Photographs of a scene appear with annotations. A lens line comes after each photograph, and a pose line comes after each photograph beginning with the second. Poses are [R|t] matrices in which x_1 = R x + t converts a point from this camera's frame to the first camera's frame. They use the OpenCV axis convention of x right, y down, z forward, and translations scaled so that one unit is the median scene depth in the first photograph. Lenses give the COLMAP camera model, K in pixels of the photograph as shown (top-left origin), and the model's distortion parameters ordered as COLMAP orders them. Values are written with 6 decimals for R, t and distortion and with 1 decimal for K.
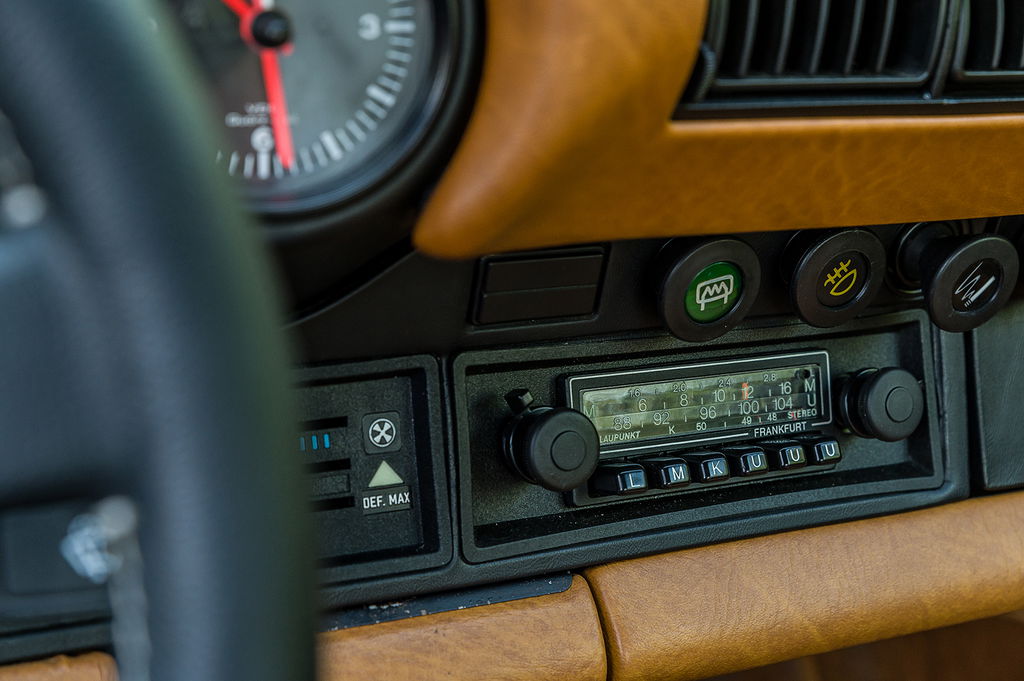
lens RADIAL K [[1719.2, 0, 511.5], [0, 1719.2, 340.1], [0, 0, 1]] dist [-0.005934, 0.000000]
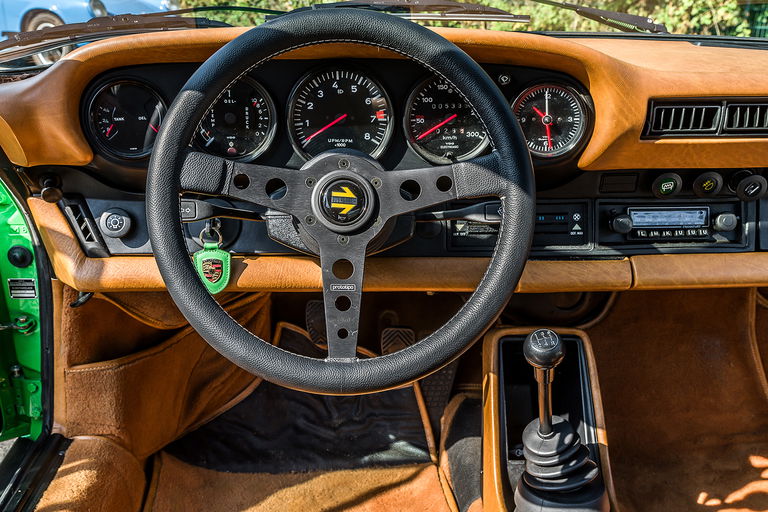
lens RADIAL K [[719.0, 0, 377.5], [0, 719.0, 257.8], [0, 0, 1]] dist [0.004653, 0.000000]
pose [[0.901889, 0.059893, -0.427795, 0.241731], [-0.061528, 0.998055, 0.010017, 0.164774], [0.427563, 0.017287, 0.903820, -0.787126]]
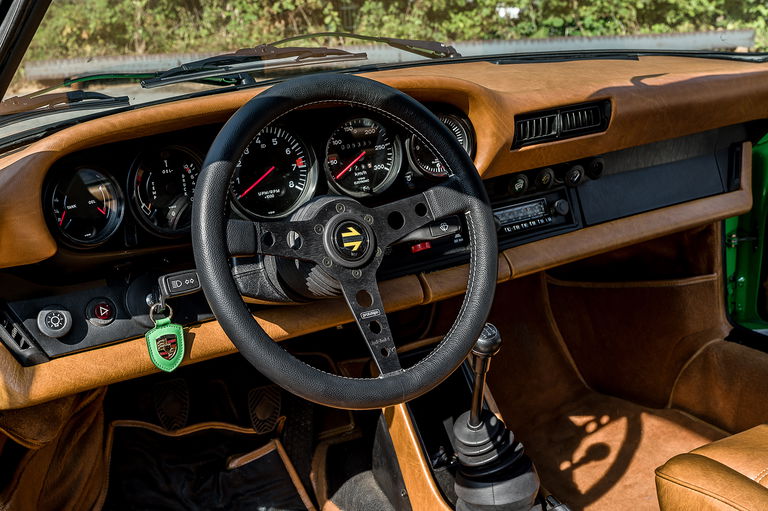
lens RADIAL K [[988.4, 0, 383.5], [0, 988.4, 255.3], [0, 0, 1]] dist [-0.003006, 0.000000]
pose [[0.984362, -0.168050, 0.052827, -0.419531], [0.170092, 0.984739, -0.036844, 0.196041], [-0.045829, 0.045253, 0.997924, -1.649393]]
